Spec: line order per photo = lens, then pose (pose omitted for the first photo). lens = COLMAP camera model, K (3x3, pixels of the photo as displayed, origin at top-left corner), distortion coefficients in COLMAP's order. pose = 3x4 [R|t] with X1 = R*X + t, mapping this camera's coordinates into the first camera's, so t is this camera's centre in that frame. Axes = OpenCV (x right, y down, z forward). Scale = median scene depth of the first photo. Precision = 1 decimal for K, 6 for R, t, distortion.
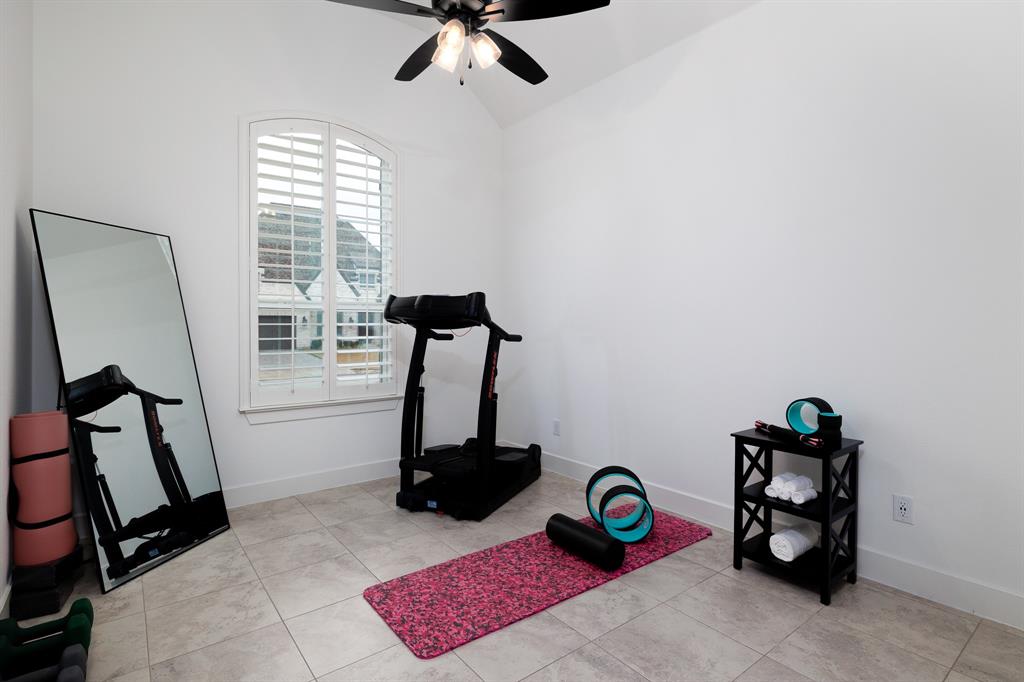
lens RADIAL K [[492.4, 0, 507.8], [0, 492.4, 330.3], [0, 0, 1]] dist [0.003607, 0.001518]
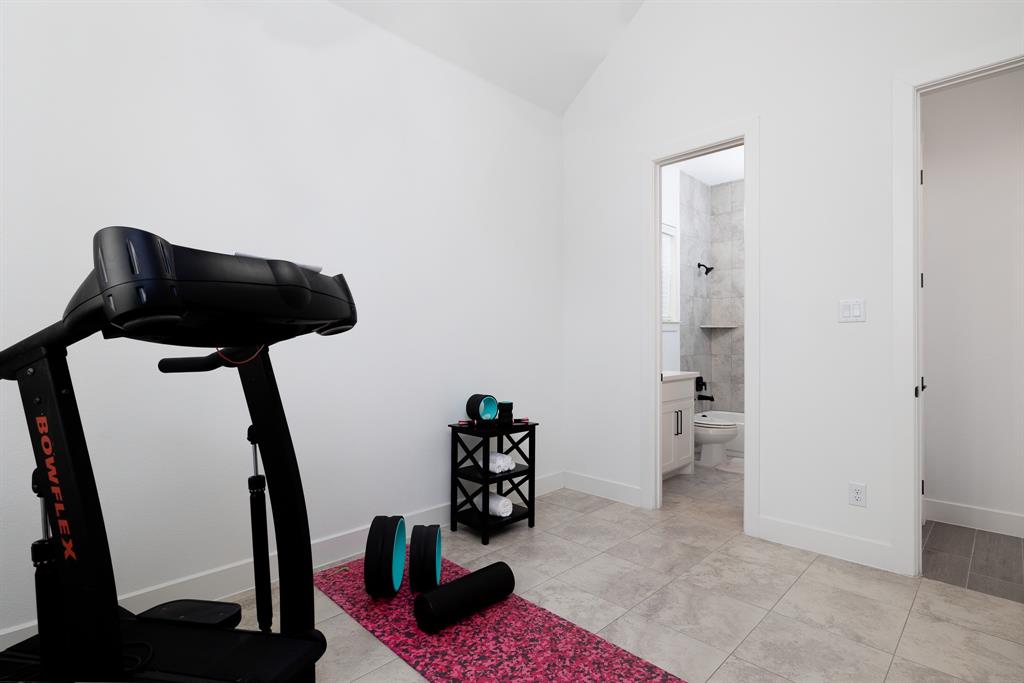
lens RADIAL K [[478.7, 0, 531.9], [0, 478.7, 341.0], [0, 0, 1]] dist [0.000314, -0.000089]
pose [[-0.118374, -0.000645, 0.992969, -0.785764], [0.004667, 0.999988, 0.001206, -0.014622], [-0.992958, 0.004776, -0.118369, 1.138229]]
